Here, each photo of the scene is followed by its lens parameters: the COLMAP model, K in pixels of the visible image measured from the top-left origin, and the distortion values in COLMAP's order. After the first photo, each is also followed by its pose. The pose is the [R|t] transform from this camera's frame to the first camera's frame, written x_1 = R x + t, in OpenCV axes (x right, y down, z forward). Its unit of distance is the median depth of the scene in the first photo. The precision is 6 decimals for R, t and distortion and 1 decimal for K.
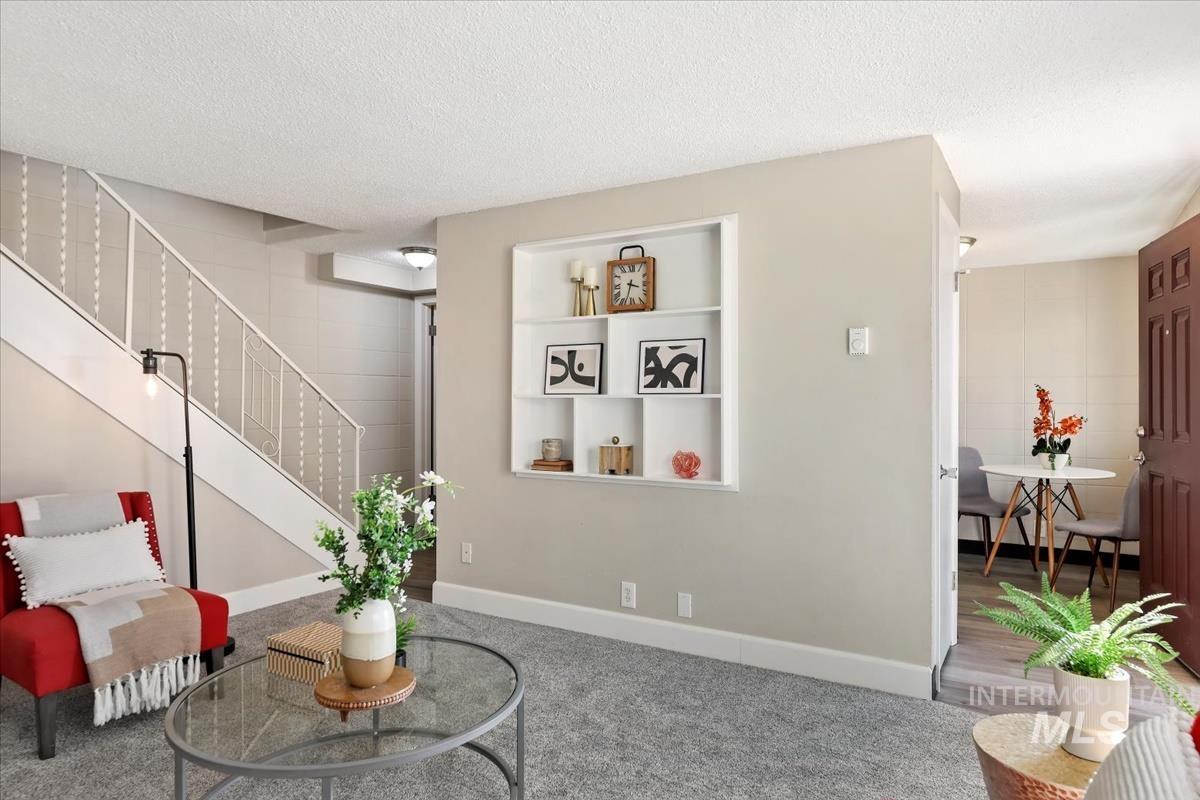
lens RADIAL K [[748.3, 0, 600.5], [0, 748.3, 401.7], [0, 0, 1]] dist [-0.000782, 0.002726]
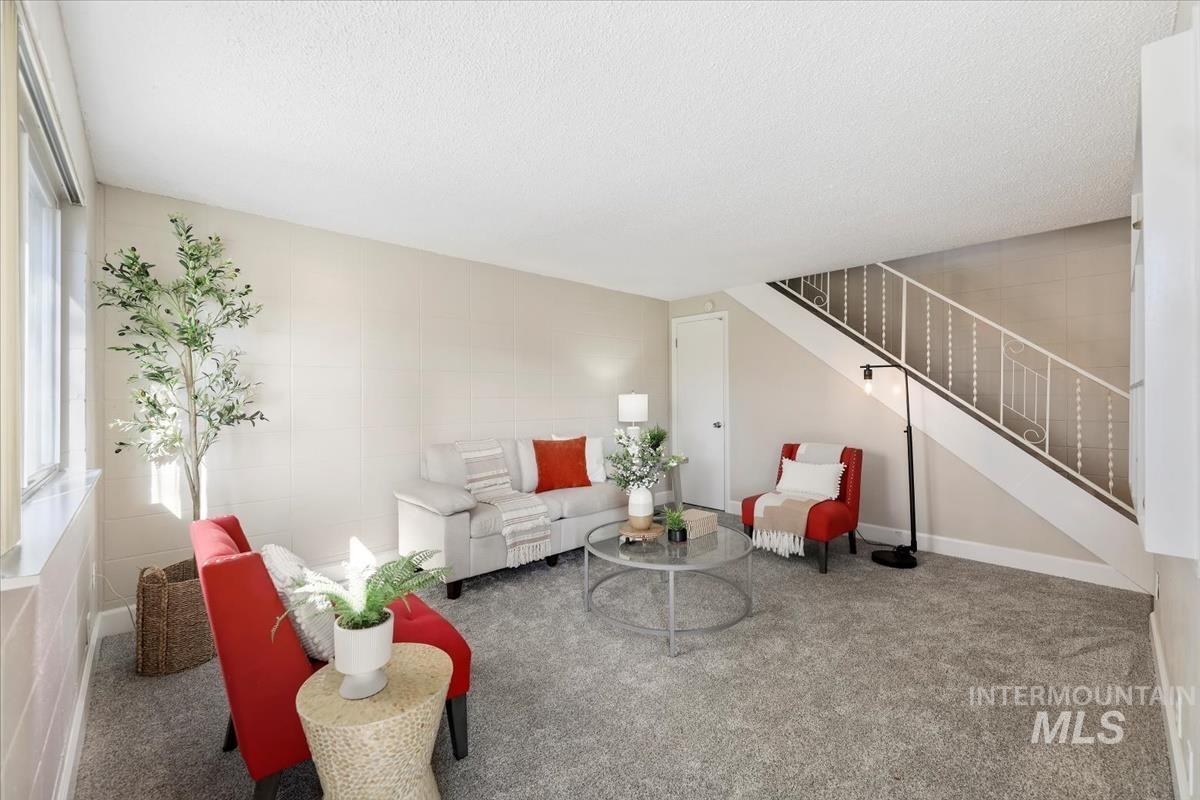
lens RADIAL K [[487.0, 0, 600.8], [0, 487.0, 395.0], [0, 0, 1]] dist [-0.000565, -0.000150]
pose [[-0.267405, -0.004146, -0.963575, 0.561768], [-0.000359, 0.999991, -0.004203, 0.001638], [0.963584, -0.000778, -0.267404, 0.670369]]
